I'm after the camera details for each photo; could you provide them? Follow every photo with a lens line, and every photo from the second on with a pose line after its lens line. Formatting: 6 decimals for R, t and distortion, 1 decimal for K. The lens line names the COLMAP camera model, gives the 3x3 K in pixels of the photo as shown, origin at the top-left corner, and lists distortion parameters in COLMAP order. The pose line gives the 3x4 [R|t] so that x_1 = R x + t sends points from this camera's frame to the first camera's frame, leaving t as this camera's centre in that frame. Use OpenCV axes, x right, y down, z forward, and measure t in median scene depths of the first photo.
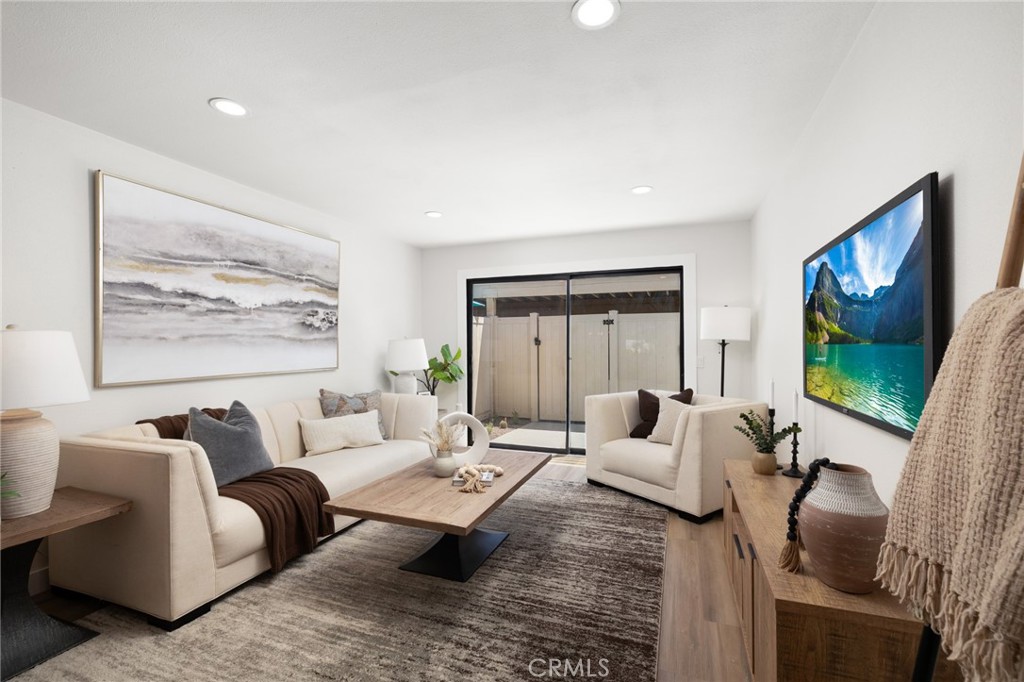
lens RADIAL K [[437.6, 0, 502.5], [0, 437.6, 342.9], [0, 0, 1]] dist [0.005198, -0.001182]
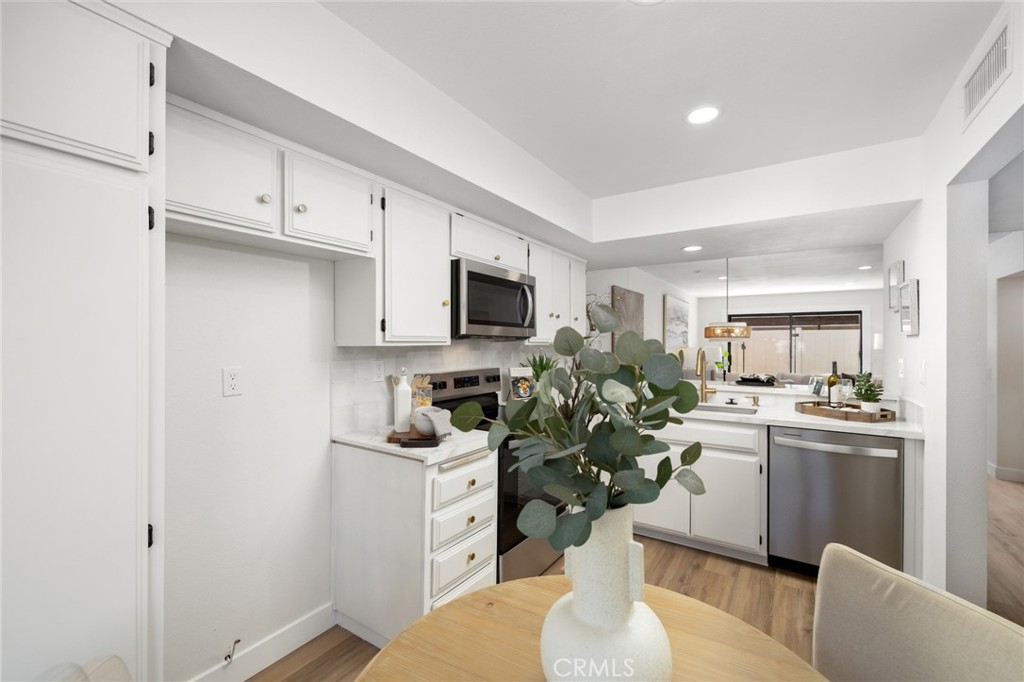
lens RADIAL K [[431.2, 0, 517.2], [0, 431.2, 341.3], [0, 0, 1]] dist [-0.001617, -0.000425]
pose [[0.982277, 0.009863, -0.187176, -1.299881], [-0.010012, 0.999950, 0.000149, -0.044504], [0.187168, 0.001727, 0.982326, -2.055730]]
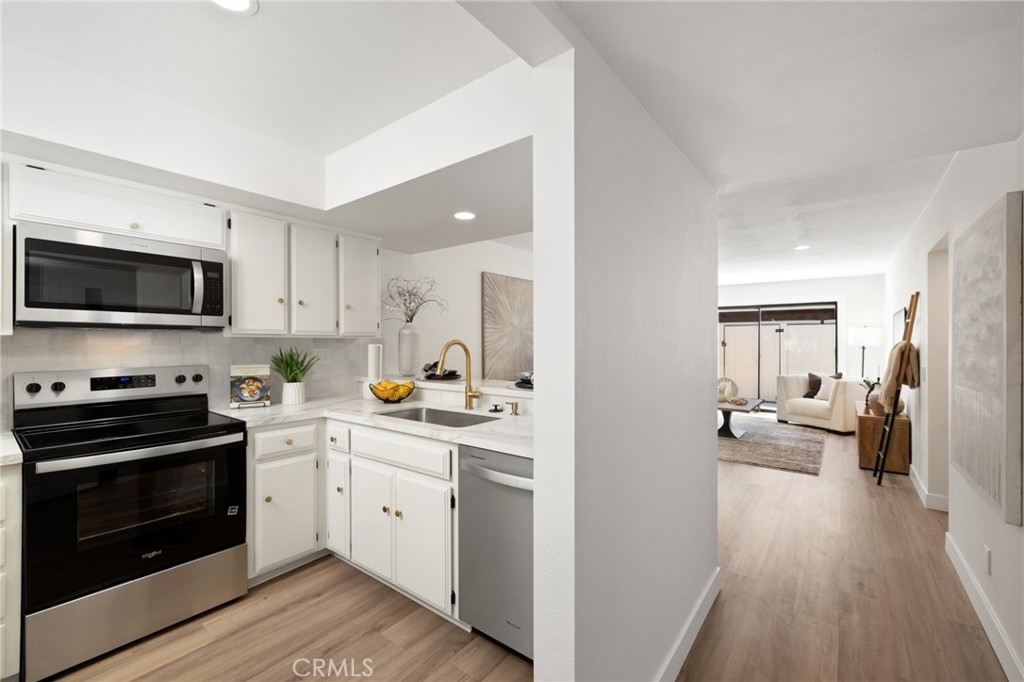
lens RADIAL K [[431.2, 0, 516.2], [0, 431.2, 340.1], [0, 0, 1]] dist [-0.001617, -0.000425]
pose [[0.964968, 0.006747, -0.262281, -0.618407], [-0.006955, 0.999976, 0.000136, -0.032498], [0.262275, 0.001693, 0.964992, -1.645278]]
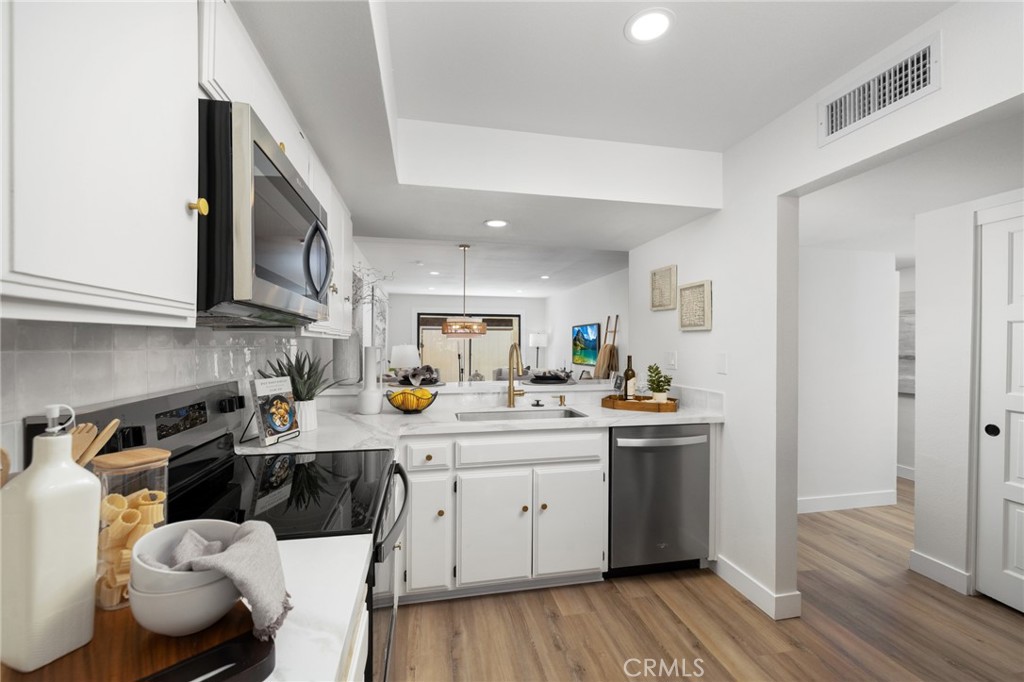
lens RADIAL K [[431.2, 0, 519.8], [0, 431.2, 341.4], [0, 0, 1]] dist [-0.001617, -0.000425]
pose [[0.824498, 0.015722, 0.565647, -1.594682], [-0.013418, 0.999876, -0.008233, -0.026192], [-0.565706, -0.000801, 0.824606, -1.600677]]
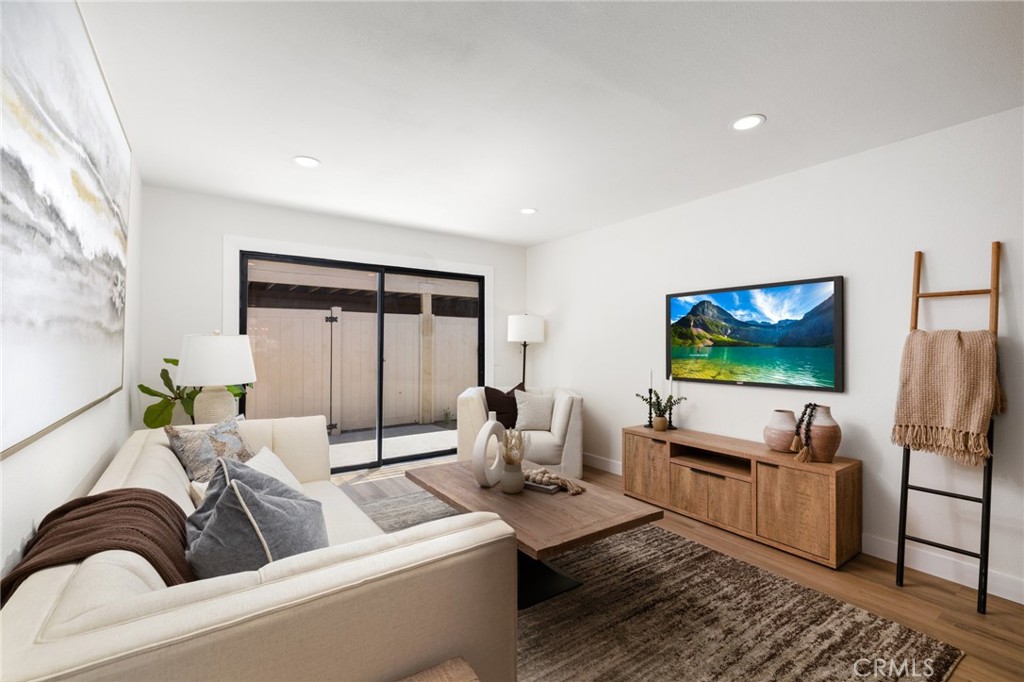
lens RADIAL K [[437.6, 0, 518.5], [0, 437.6, 348.7], [0, 0, 1]] dist [0.005198, -0.001182]
pose [[0.537497, 0.000615, 0.843266, -0.900195], [-0.011785, 0.999908, 0.006783, 0.005382], [-0.843183, -0.013584, 0.537454, 0.543619]]
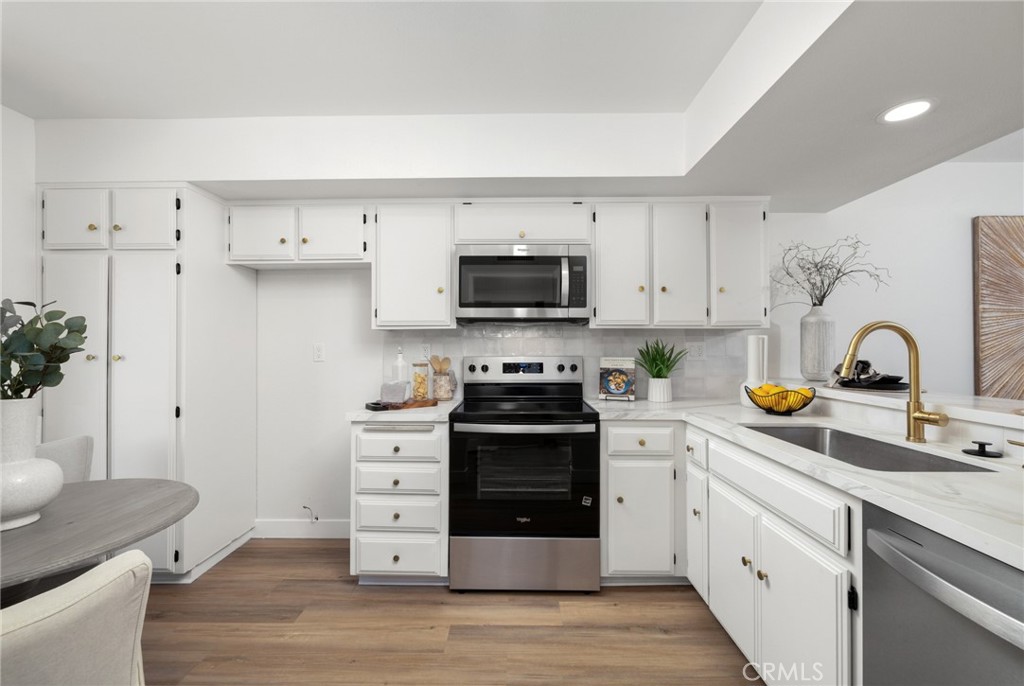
lens RADIAL K [[431.2, 0, 509.2], [0, 431.2, 344.4], [0, 0, 1]] dist [-0.001617, -0.000425]
pose [[0.363246, 0.004741, -0.931681, -0.647874], [-0.000006, 0.999987, 0.005086, -0.003674], [0.931693, -0.001842, 0.363242, -1.417967]]
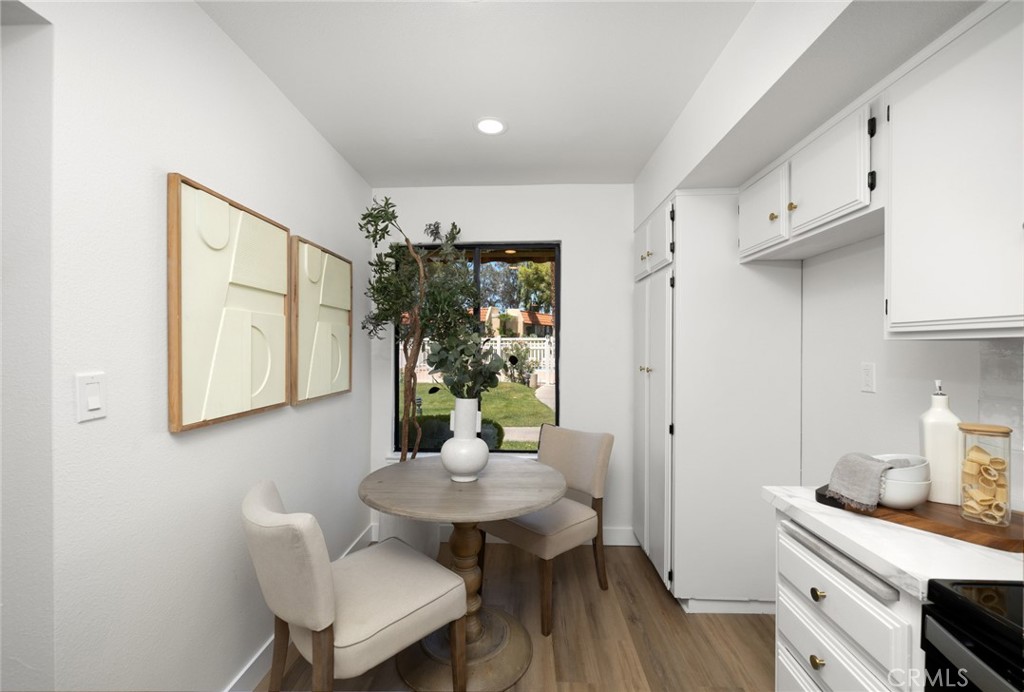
lens RADIAL K [[431.3, 0, 510.7], [0, 431.3, 346.1], [0, 0, 1]] dist [-0.002868, -0.000187]
pose [[-0.938520, 0.004276, -0.345199, -1.108784], [0.004291, 0.999991, 0.000722, -0.028520], [0.345199, -0.000803, -0.938529, -1.035919]]
